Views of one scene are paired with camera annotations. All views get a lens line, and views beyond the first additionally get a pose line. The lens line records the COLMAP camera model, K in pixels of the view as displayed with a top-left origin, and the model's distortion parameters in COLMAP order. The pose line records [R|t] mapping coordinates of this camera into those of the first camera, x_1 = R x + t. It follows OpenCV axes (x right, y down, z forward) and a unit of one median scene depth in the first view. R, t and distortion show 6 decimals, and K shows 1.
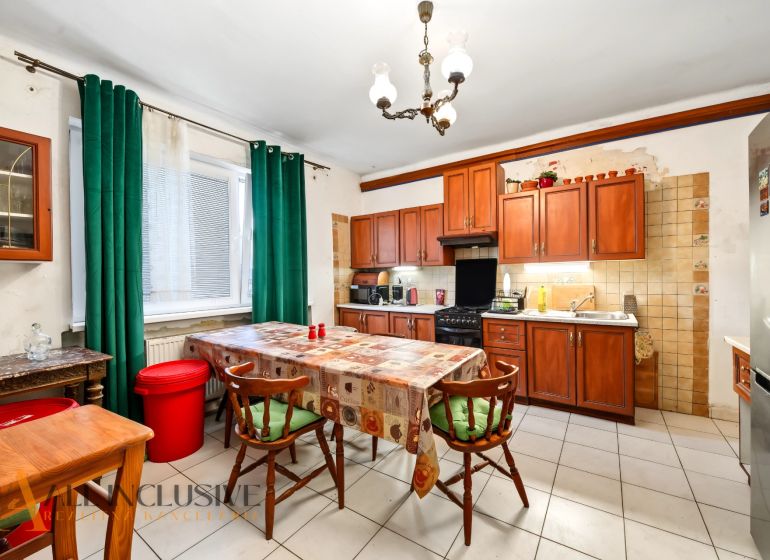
lens RADIAL K [[325.1, 0, 383.9], [0, 325.1, 278.5], [0, 0, 1]] dist [-0.003745, -0.002077]
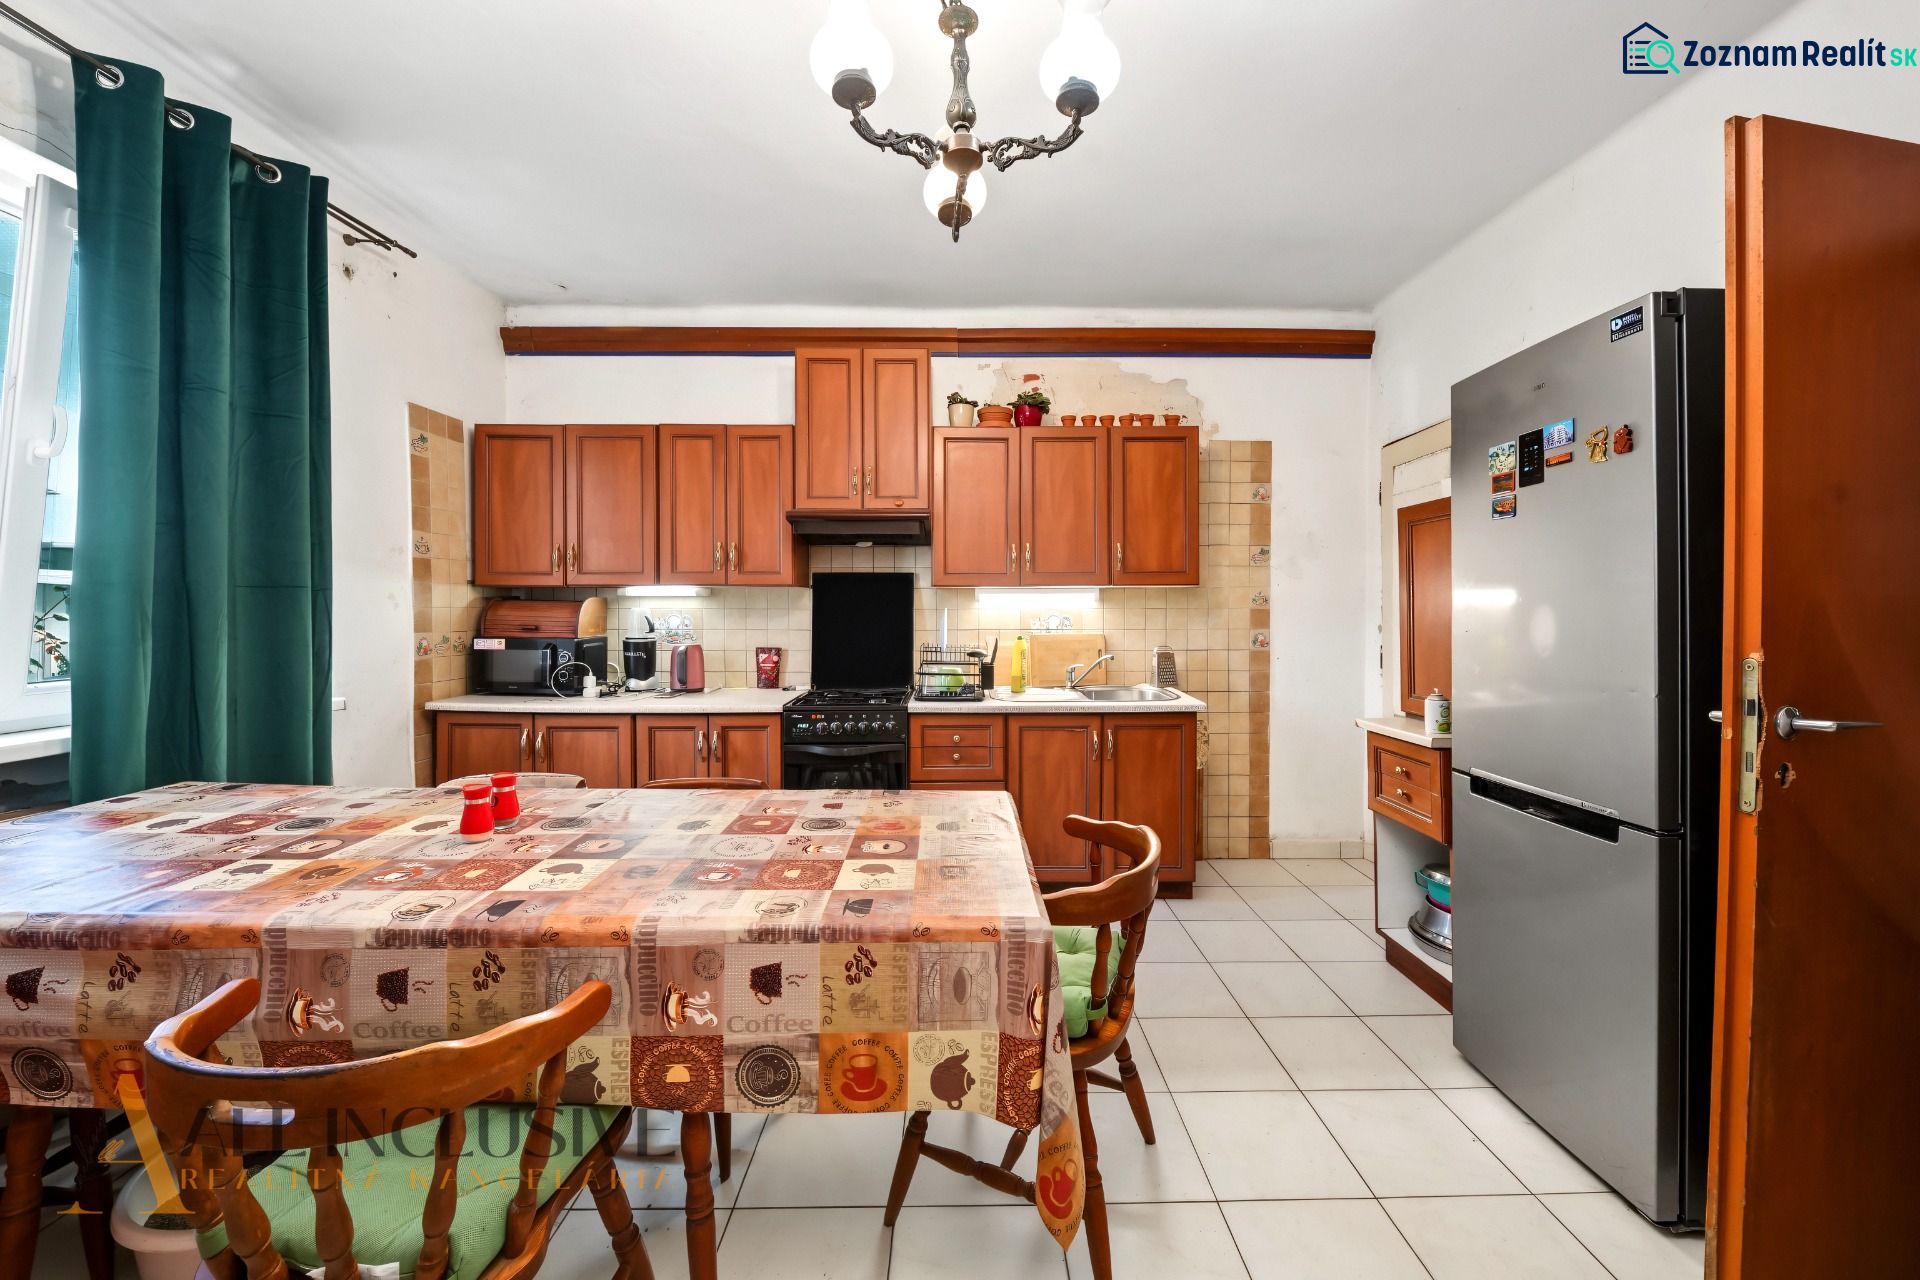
lens RADIAL K [[747.7, 0, 969.8], [0, 747.7, 611.3], [0, 0, 1]] dist [-0.010769, -0.001561]
pose [[0.810442, 0.012738, 0.585680, -0.199994], [-0.005122, 0.999879, -0.014658, 0.002992], [-0.585796, 0.008879, 0.810410, 0.185023]]
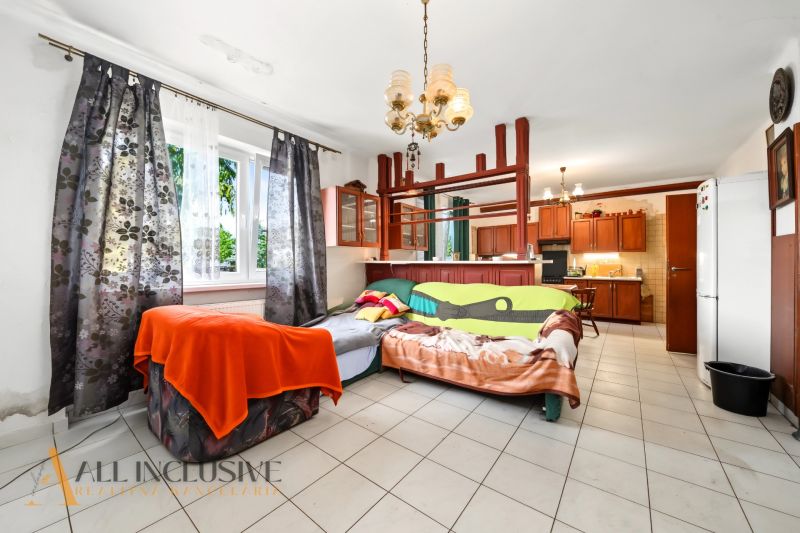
lens RADIAL K [[293.5, 0, 383.5], [0, 293.5, 261.6], [0, 0, 1]] dist [-0.000598, -0.000093]
pose [[0.996689, 0.010061, -0.080685, -0.726666], [-0.011020, 0.999874, -0.011451, 0.044732], [0.080560, 0.012303, 0.996674, -1.010710]]
